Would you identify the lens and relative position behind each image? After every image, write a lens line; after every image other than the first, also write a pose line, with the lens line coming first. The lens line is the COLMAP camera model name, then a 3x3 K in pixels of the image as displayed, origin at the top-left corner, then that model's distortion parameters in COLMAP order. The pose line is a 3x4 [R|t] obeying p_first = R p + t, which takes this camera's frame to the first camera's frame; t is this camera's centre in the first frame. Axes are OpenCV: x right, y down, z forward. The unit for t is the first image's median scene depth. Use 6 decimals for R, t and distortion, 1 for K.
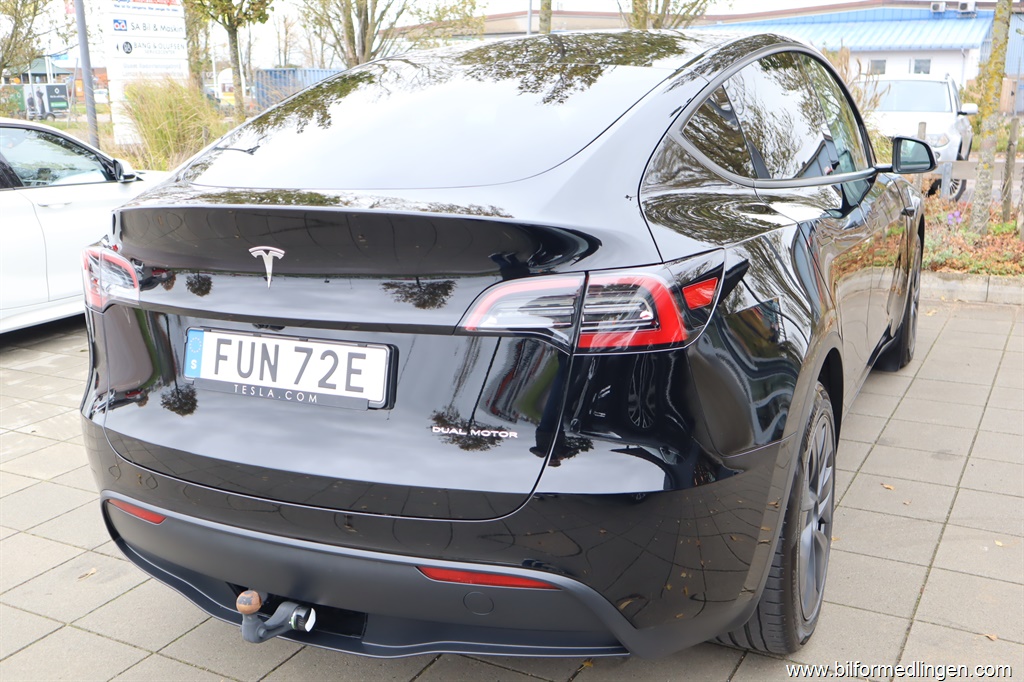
lens RADIAL K [[1036.1, 0, 512.0], [0, 1036.1, 341.0], [0, 0, 1]] dist [0.006346, -0.007696]
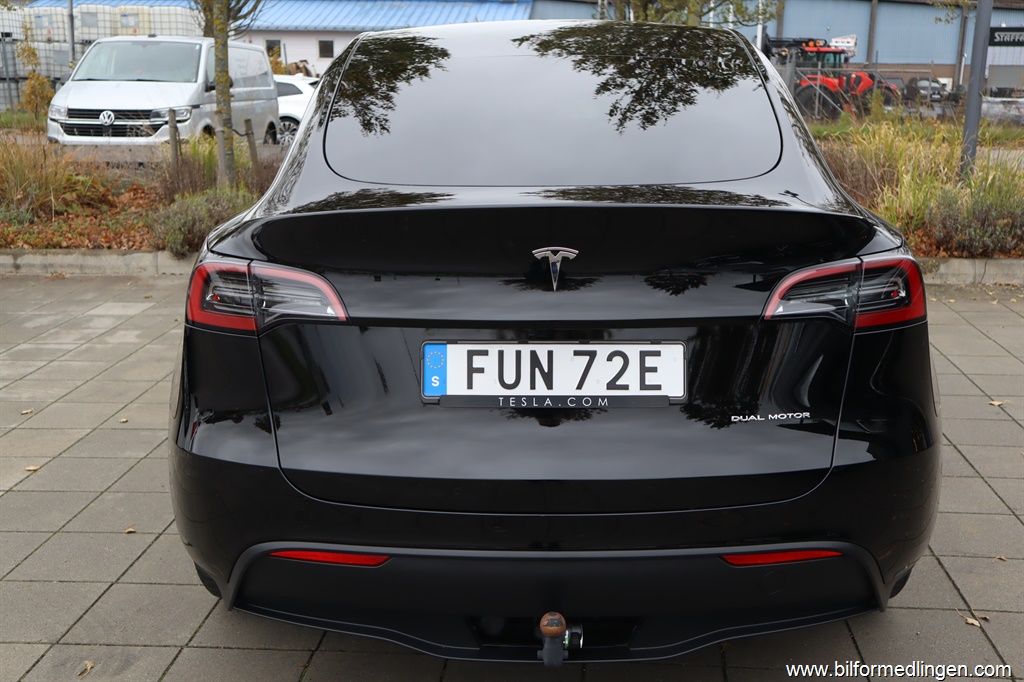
lens RADIAL K [[1147.6, 0, 512.0], [0, 1147.6, 341.0], [0, 0, 1]] dist [-0.015600, -0.004608]
pose [[0.907837, -0.078446, 0.411920, -0.688565], [0.080256, 0.996690, 0.012932, -0.021269], [-0.411571, 0.021319, 0.911128, 0.059361]]
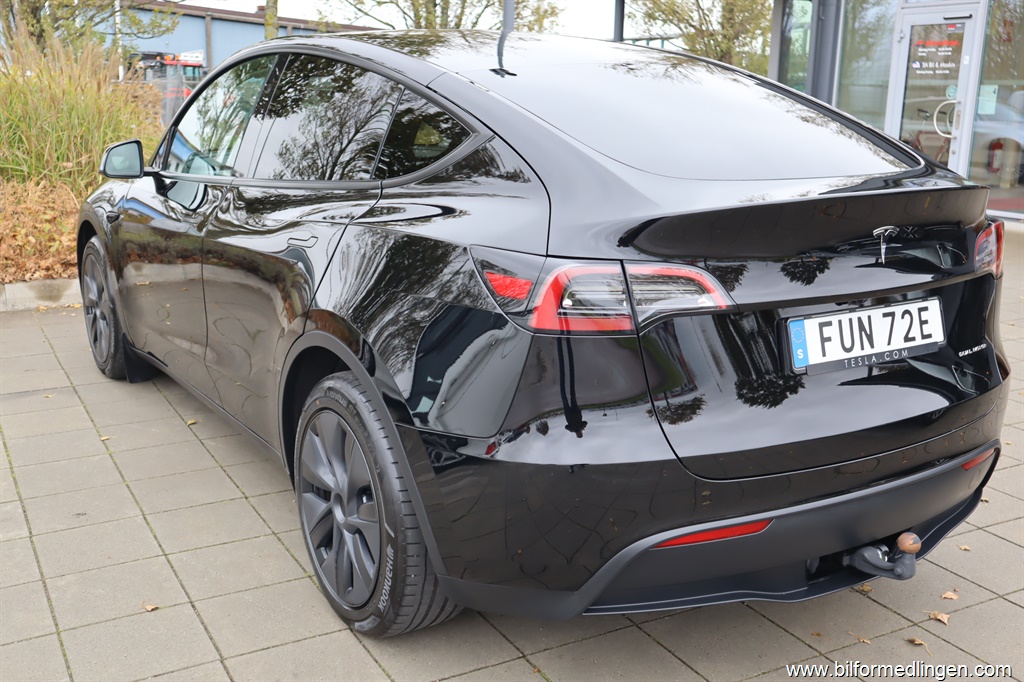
lens RADIAL K [[1147.6, 0, 512.0], [0, 1147.6, 341.0], [0, 0, 1]] dist [-0.015600, -0.004608]
pose [[0.519672, -0.164646, 0.838351, -1.461781], [0.182646, 0.979980, 0.079244, -0.136814], [-0.834615, 0.111940, 0.539340, 0.658189]]
